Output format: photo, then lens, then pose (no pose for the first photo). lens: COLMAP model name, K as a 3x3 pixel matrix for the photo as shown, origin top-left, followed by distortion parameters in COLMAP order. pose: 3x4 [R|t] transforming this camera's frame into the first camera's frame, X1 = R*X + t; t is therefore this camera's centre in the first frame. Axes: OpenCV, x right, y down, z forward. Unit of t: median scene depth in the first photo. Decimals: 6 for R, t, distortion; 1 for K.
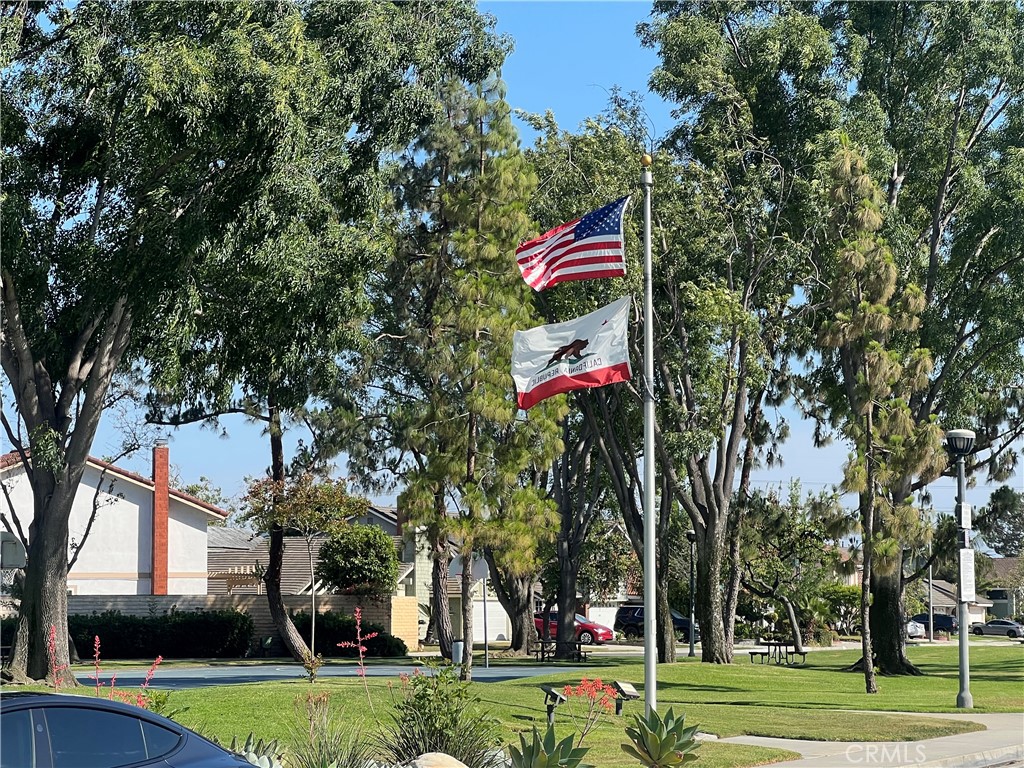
lens RADIAL K [[2806.8, 0, 512.0], [0, 2806.8, 384.0], [0, 0, 1]] dist [0.044844, 0.854477]
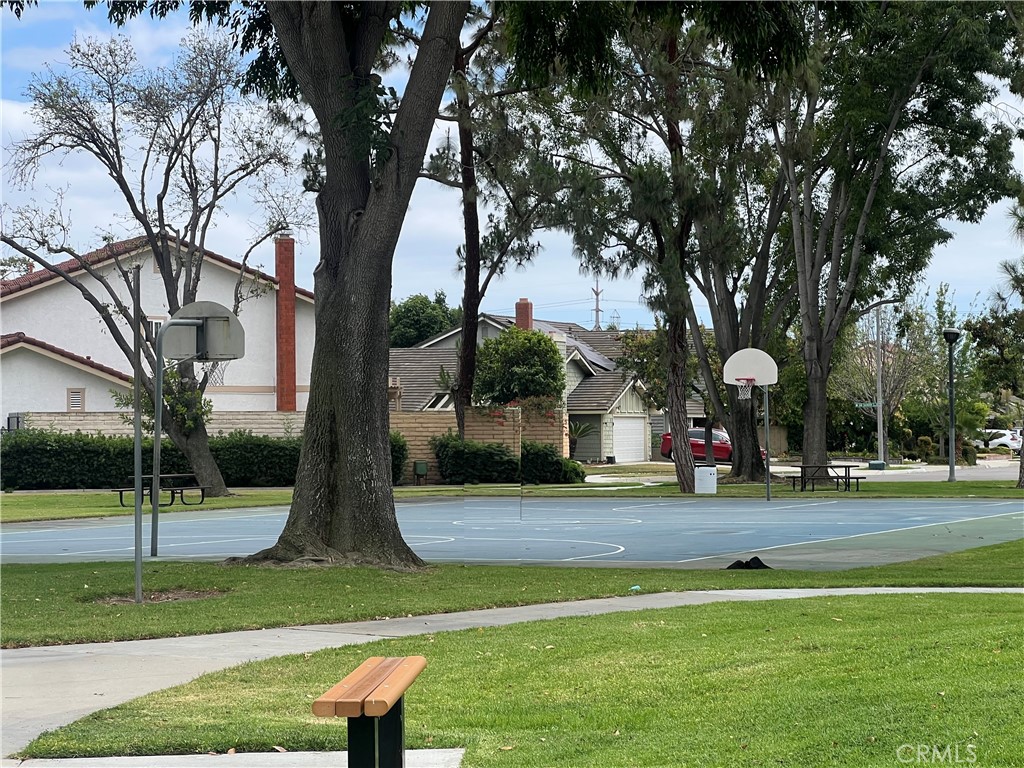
lens RADIAL K [[2821.6, 0, 512.0], [0, 2821.6, 384.0], [0, 0, 1]] dist [-0.126888, -0.270357]
pose [[0.999784, -0.005656, -0.019984, -0.053950], [0.006931, 0.997902, 0.064367, 0.016468], [0.019578, -0.064492, 0.997726, 0.202019]]
